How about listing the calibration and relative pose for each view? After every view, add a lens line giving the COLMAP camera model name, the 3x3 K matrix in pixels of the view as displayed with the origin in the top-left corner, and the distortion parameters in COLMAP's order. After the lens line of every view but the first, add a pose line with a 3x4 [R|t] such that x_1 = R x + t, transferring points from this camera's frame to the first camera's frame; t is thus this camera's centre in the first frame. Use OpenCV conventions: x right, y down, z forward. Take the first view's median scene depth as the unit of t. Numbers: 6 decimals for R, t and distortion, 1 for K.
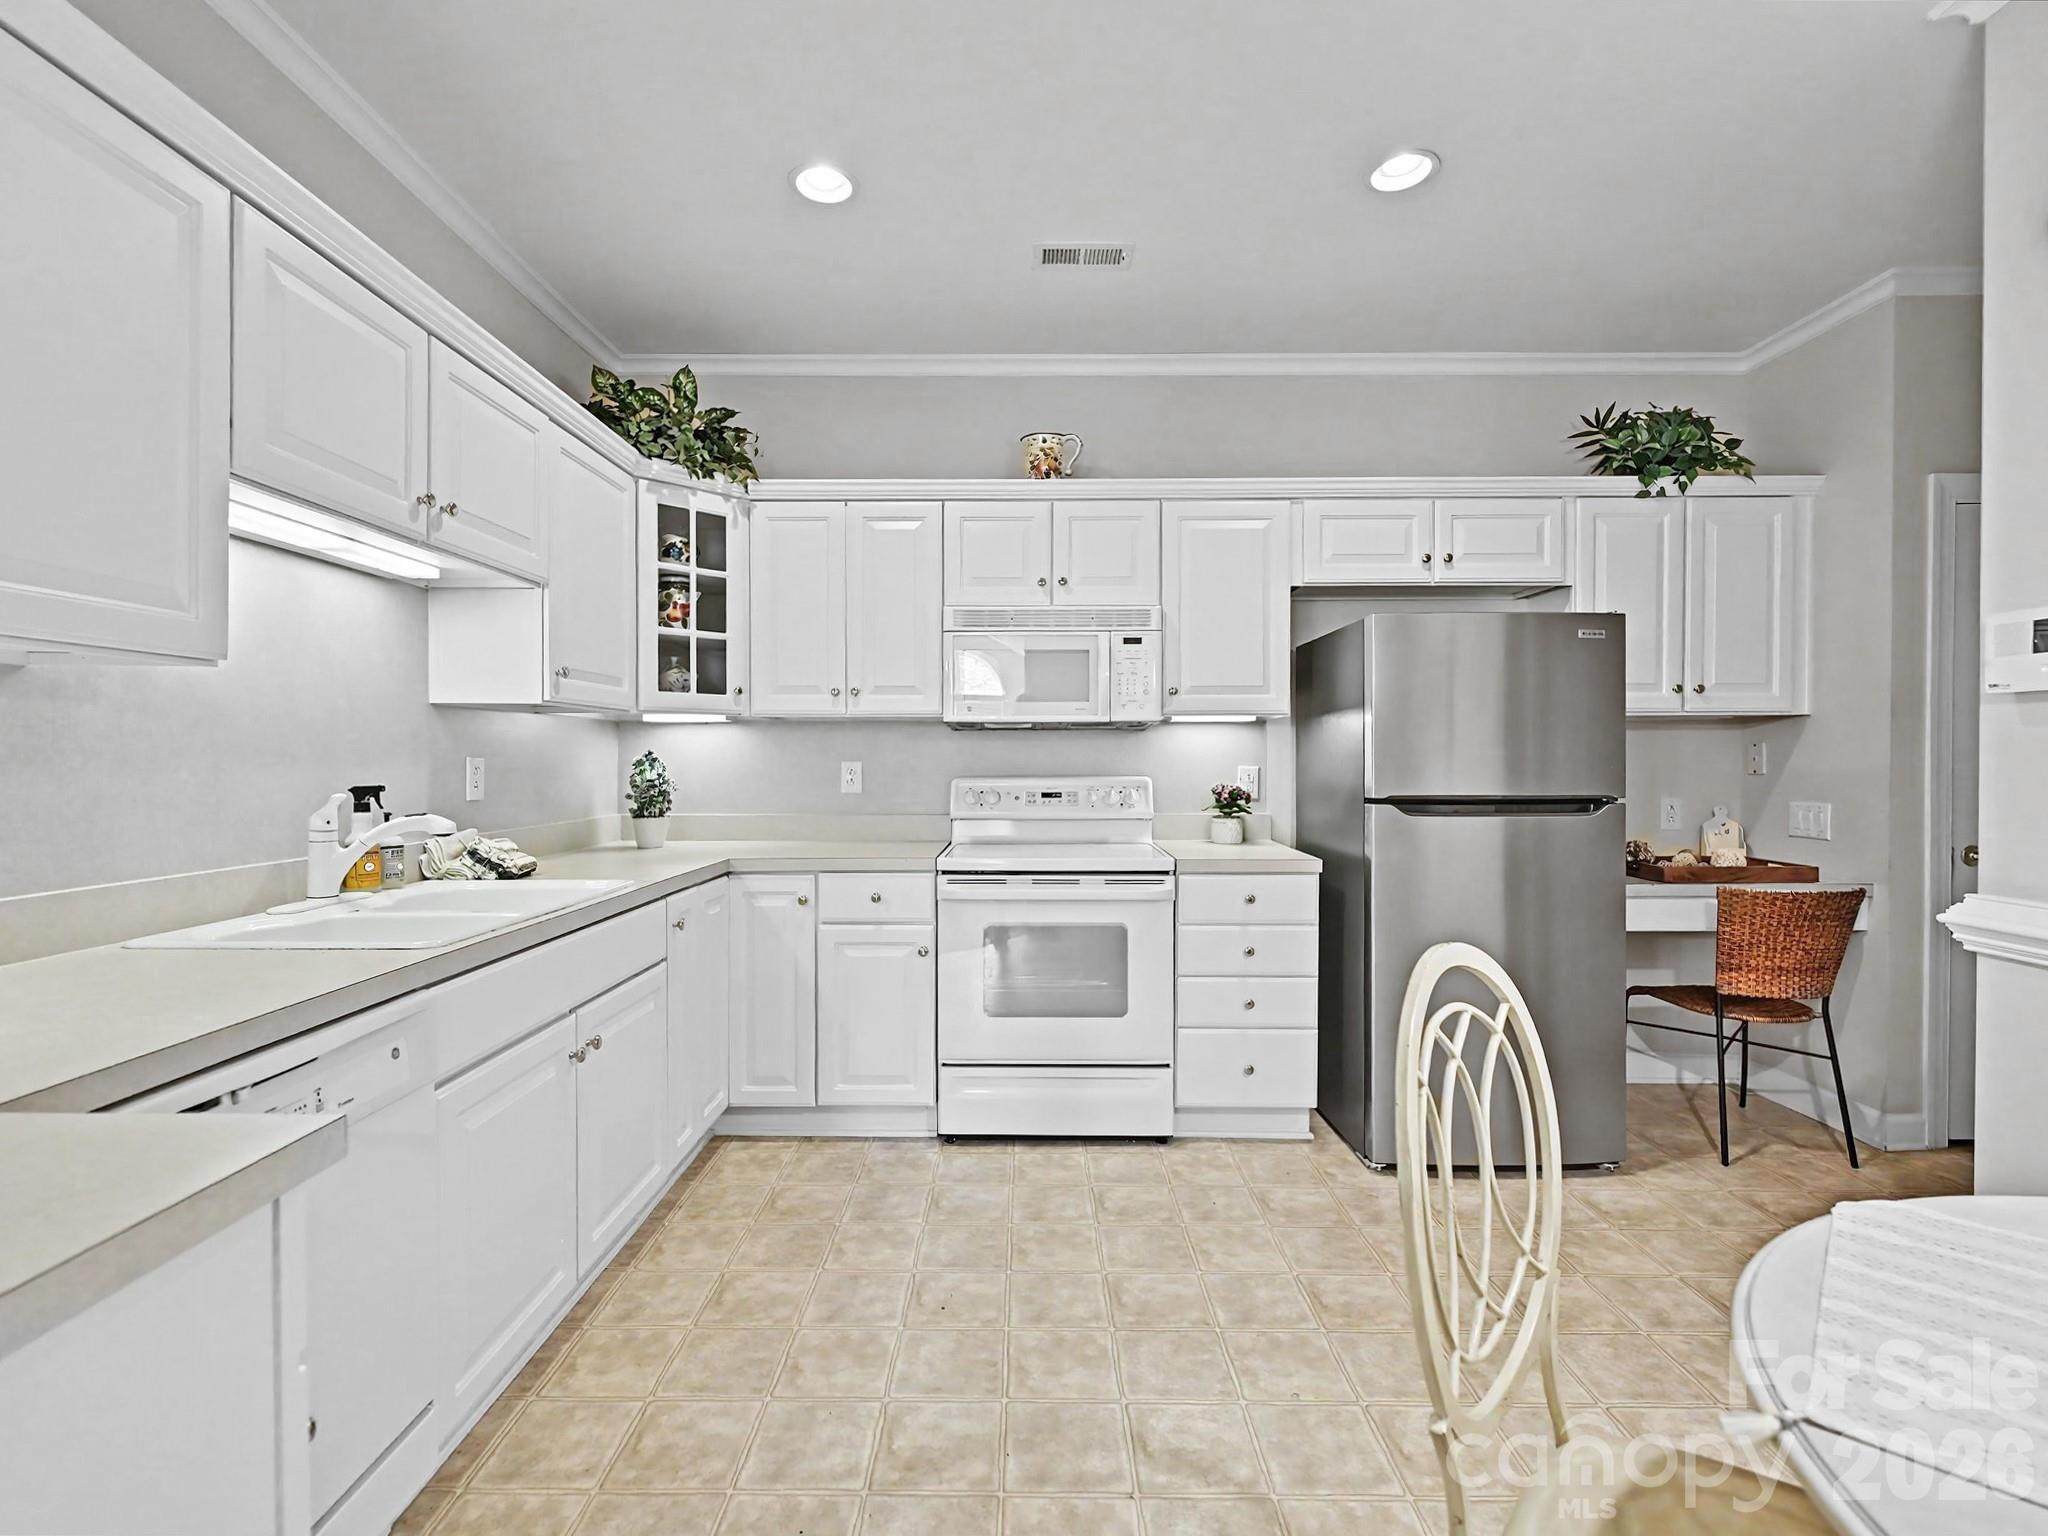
lens RADIAL K [[929.7, 0, 1019.3], [0, 929.7, 775.0], [0, 0, 1]] dist [-0.004005, -0.000995]
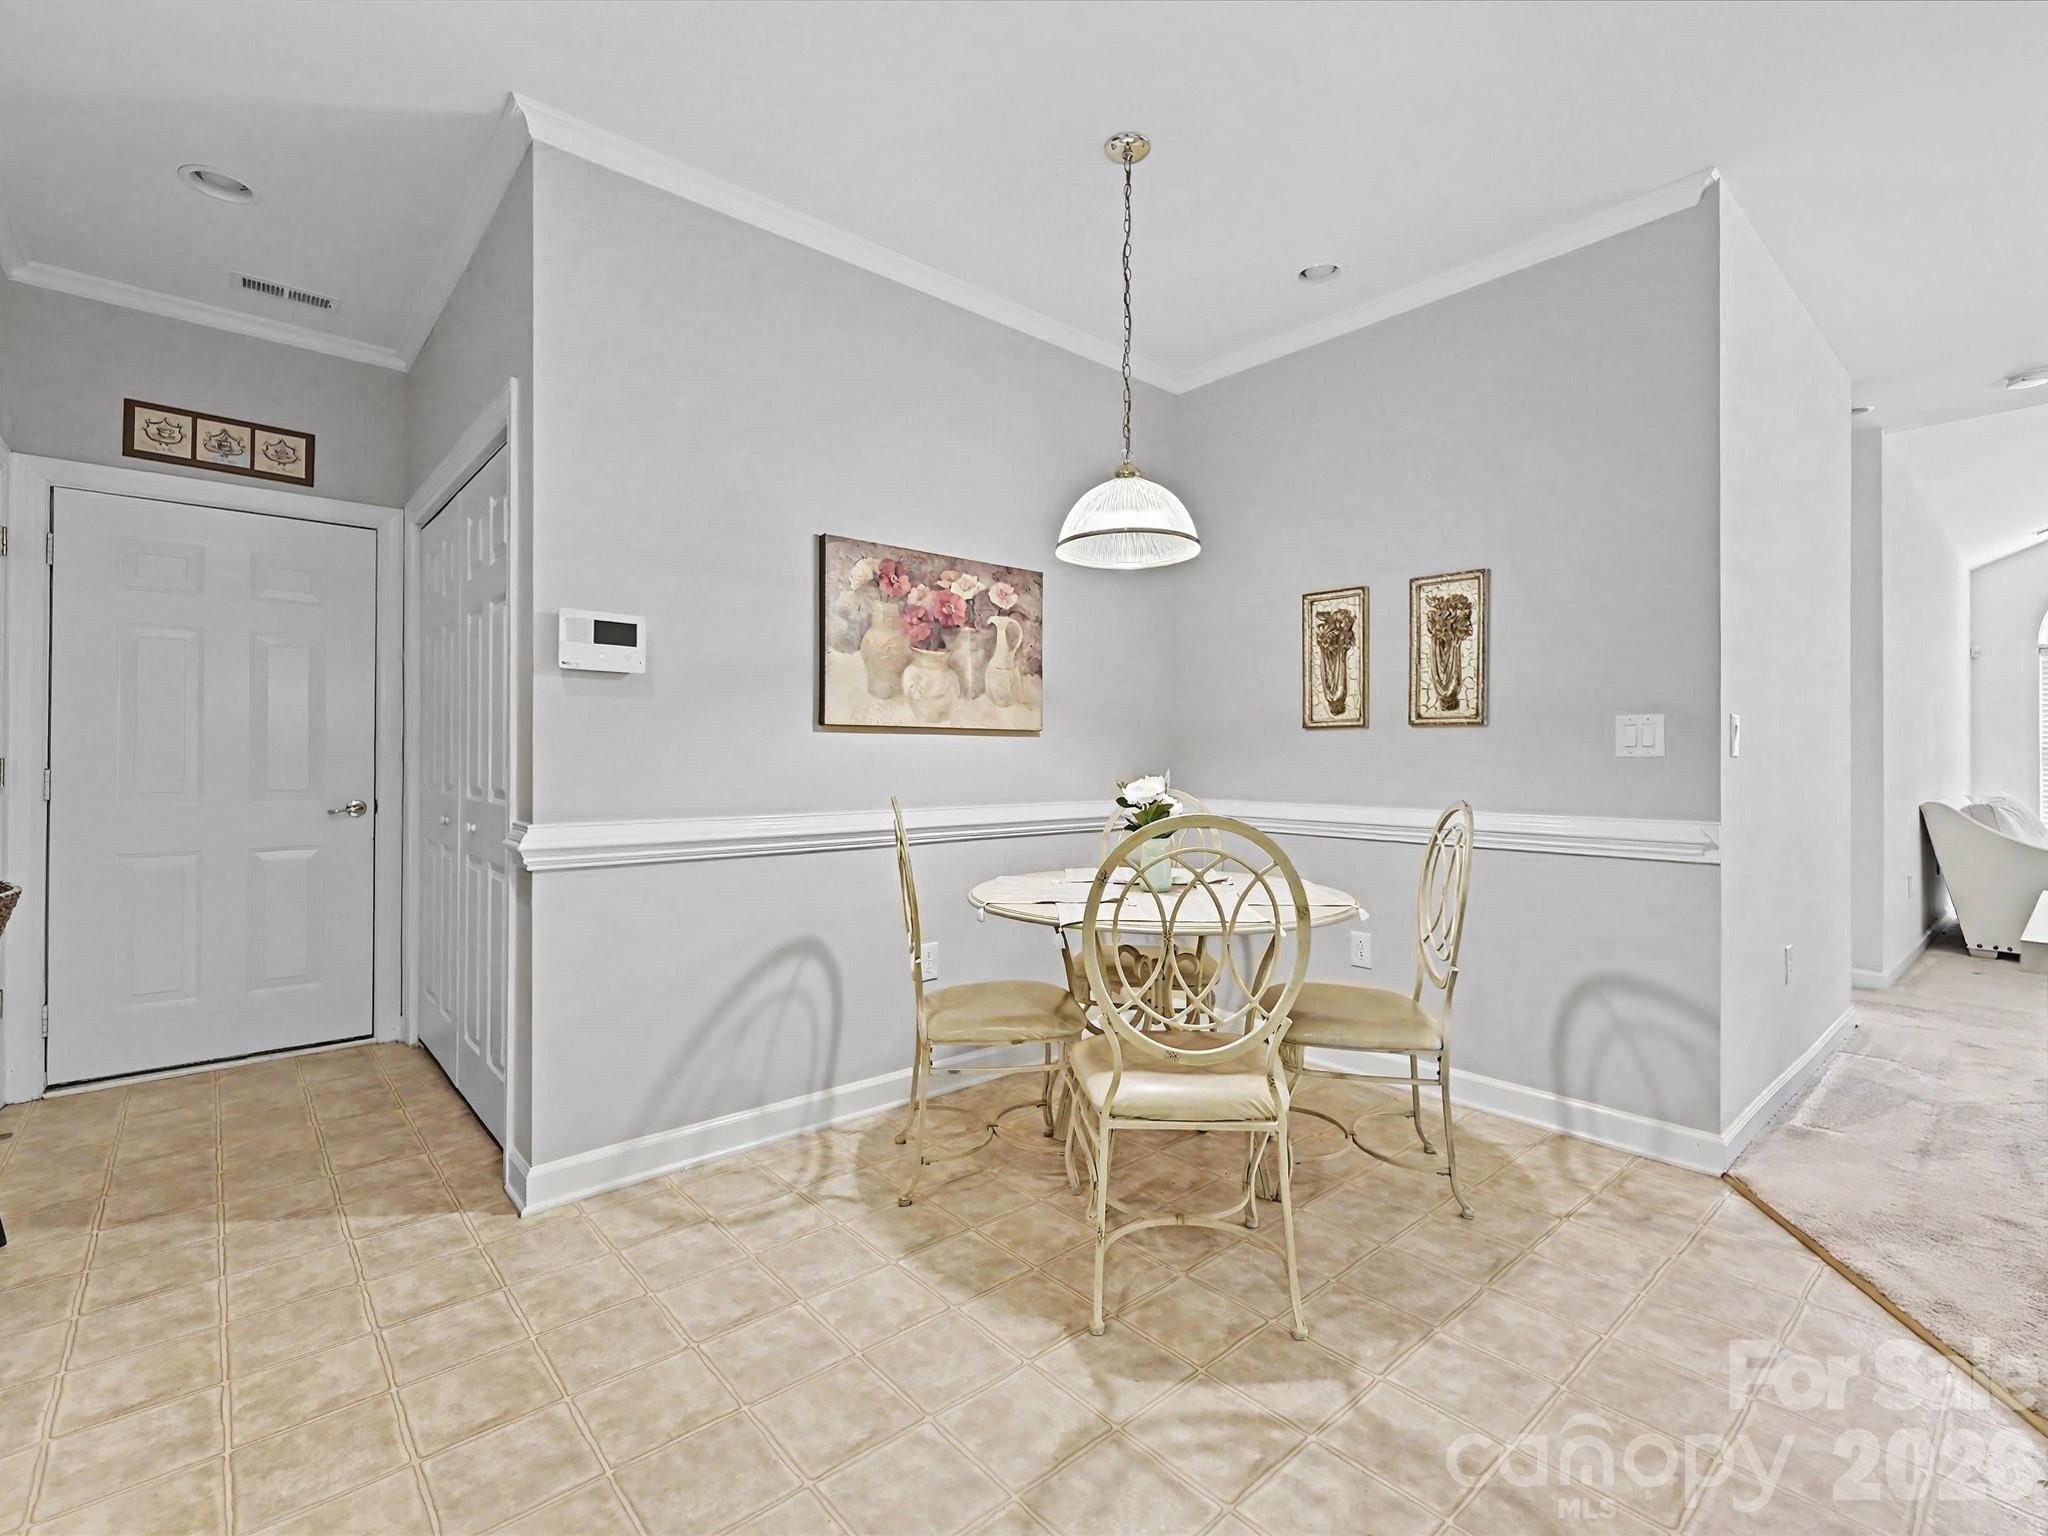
lens RADIAL K [[929.7, 0, 1028.7], [0, 929.7, 754.4], [0, 0, 1]] dist [-0.004005, -0.000995]
pose [[-0.661473, 0.000355, 0.749969, -0.207561], [0.007108, 0.999958, 0.005796, 0.018098], [-0.749935, 0.009164, -0.661448, 0.778769]]
